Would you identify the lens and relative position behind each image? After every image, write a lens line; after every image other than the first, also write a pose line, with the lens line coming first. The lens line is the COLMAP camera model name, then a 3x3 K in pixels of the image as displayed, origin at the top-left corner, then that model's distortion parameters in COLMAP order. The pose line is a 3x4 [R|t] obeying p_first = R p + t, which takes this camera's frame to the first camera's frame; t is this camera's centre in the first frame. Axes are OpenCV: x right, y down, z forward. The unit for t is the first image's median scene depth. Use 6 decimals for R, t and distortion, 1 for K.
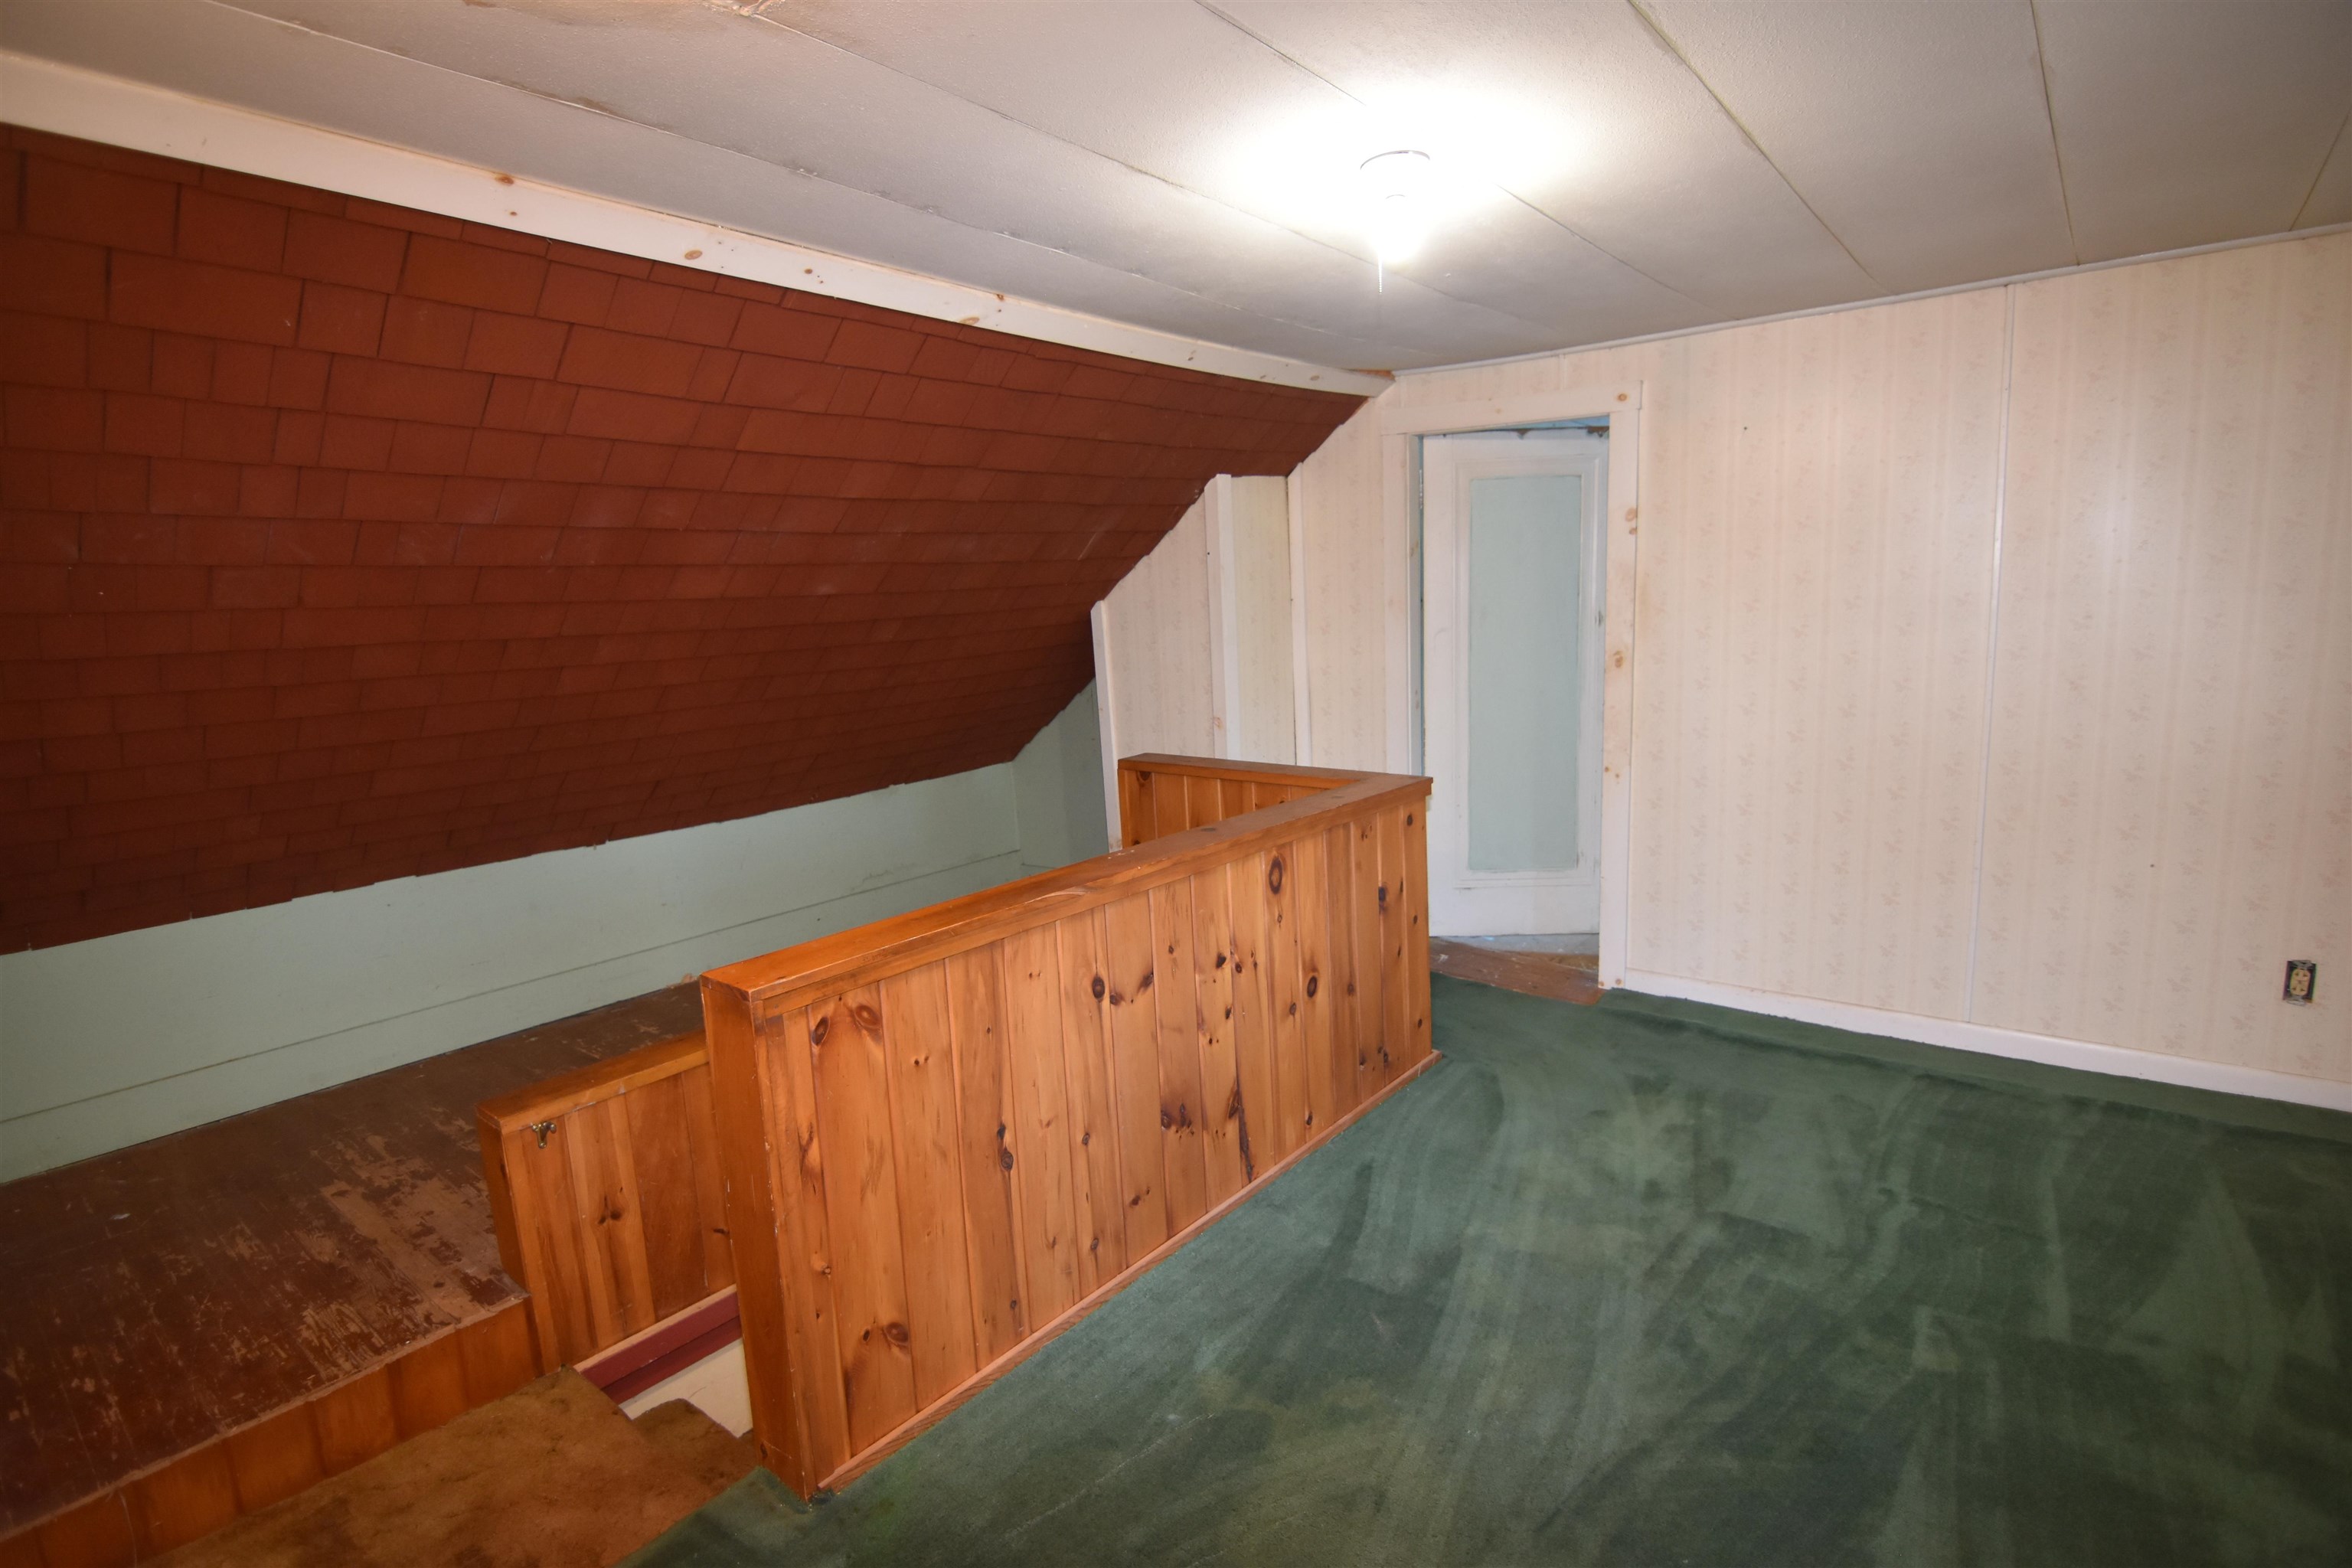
lens RADIAL K [[1145.7, 0, 1173.8], [0, 1145.7, 781.3], [0, 0, 1]] dist [-0.003507, -0.011763]
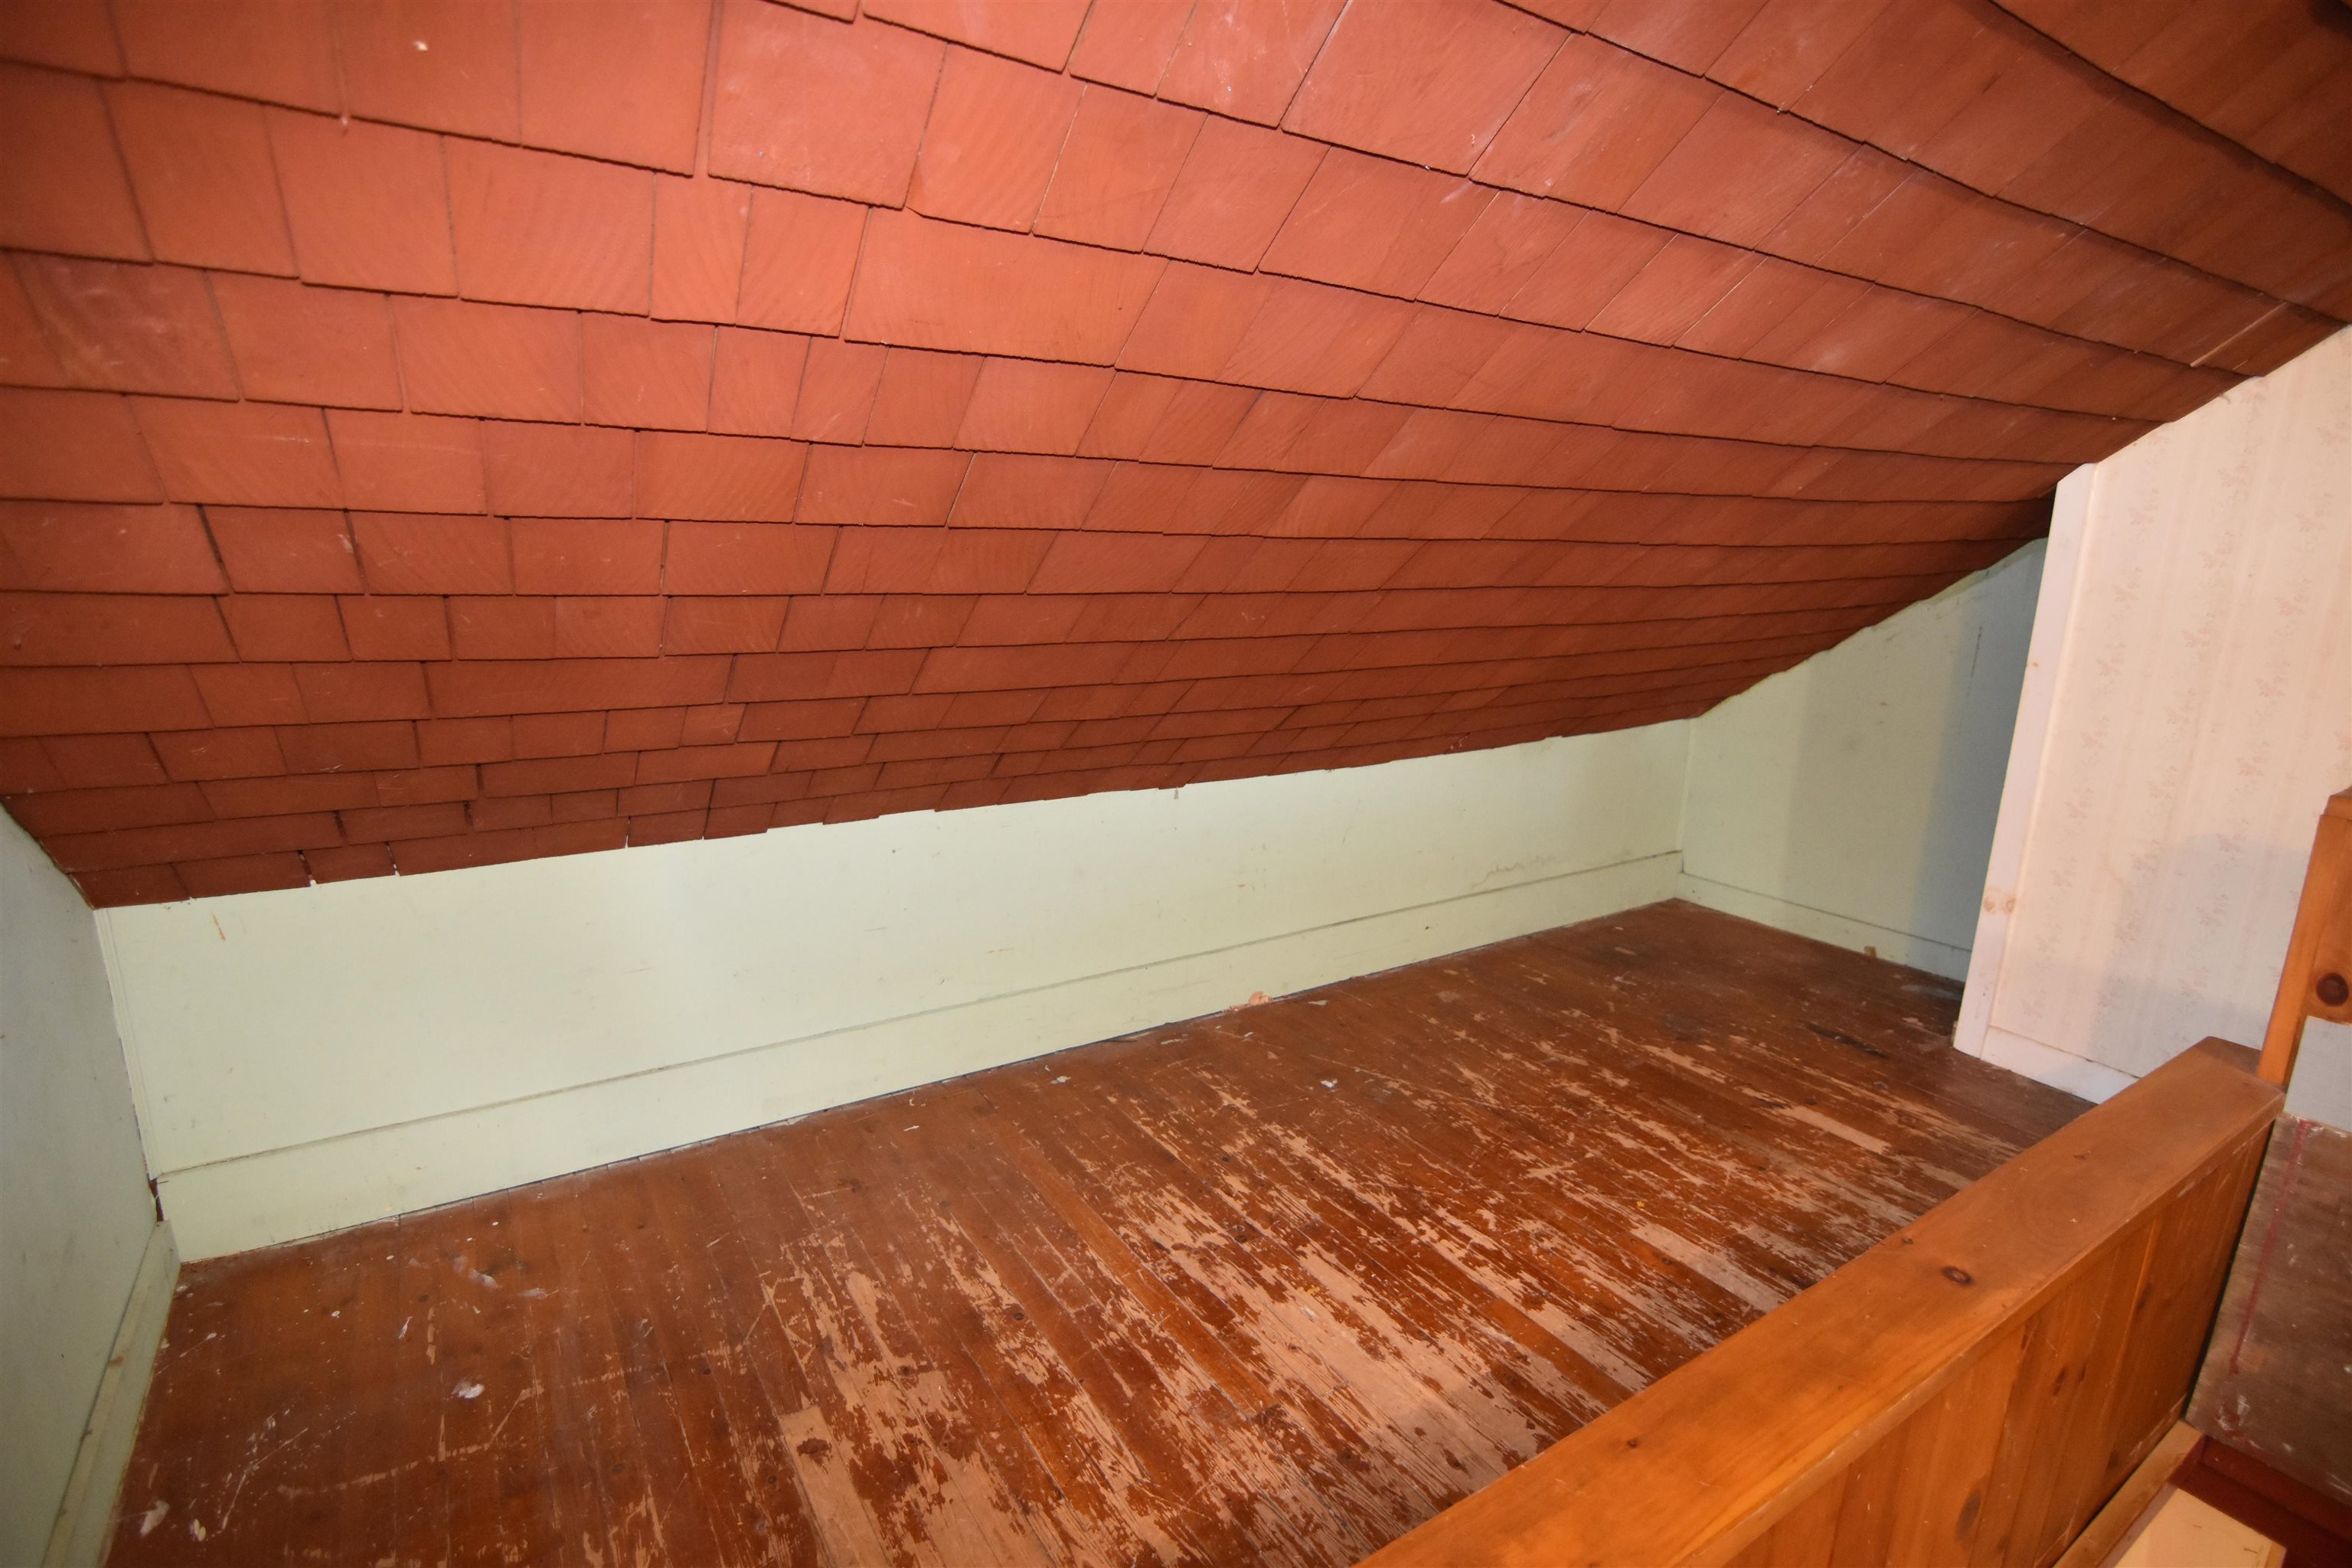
lens RADIAL K [[1145.7, 0, 1180.3], [0, 1145.7, 784.3], [0, 0, 1]] dist [-0.003507, -0.011763]
pose [[0.950619, 0.143463, -0.275211, -0.527644], [-0.121870, 0.988074, 0.094110, -0.012544], [0.285431, -0.055923, 0.956766, 0.628794]]
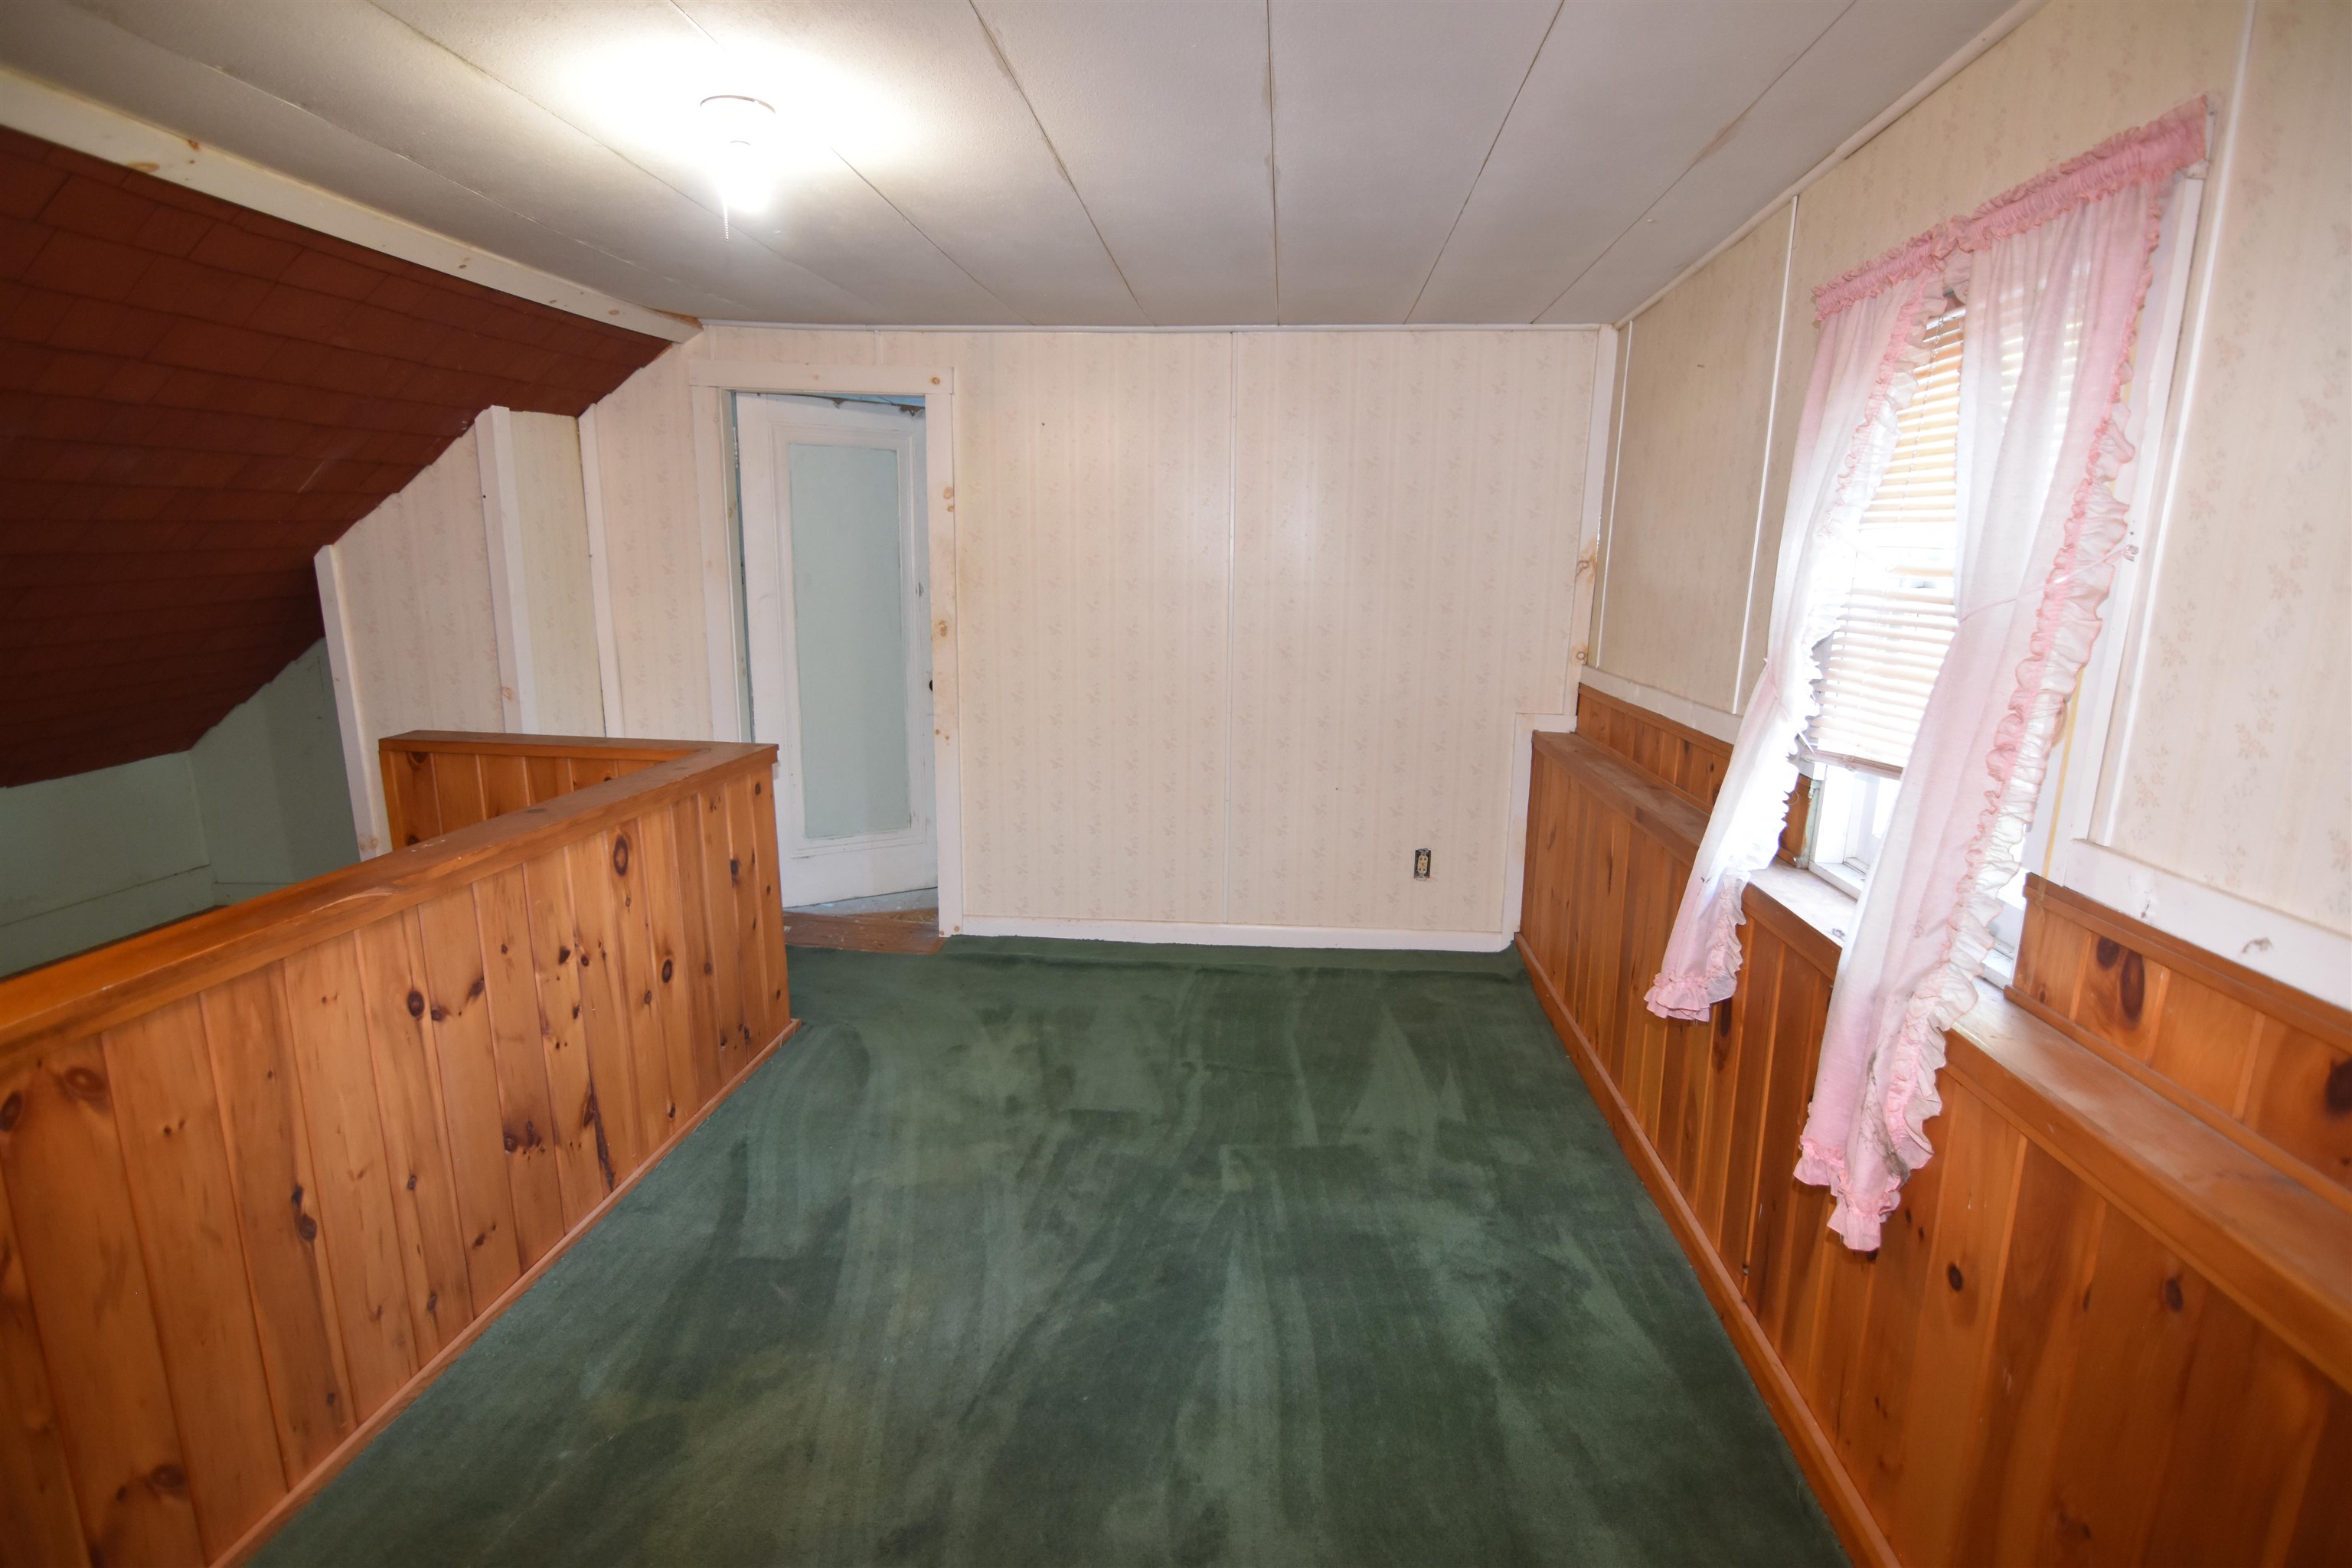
lens RADIAL K [[1145.7, 0, 1186.8], [0, 1145.7, 782.9], [0, 0, 1]] dist [-0.003507, -0.011763]
pose [[0.821103, -0.057344, 0.567892, -0.056578], [0.042656, 0.998323, 0.039131, 0.007436], [-0.569184, -0.007907, 0.822172, -0.013034]]
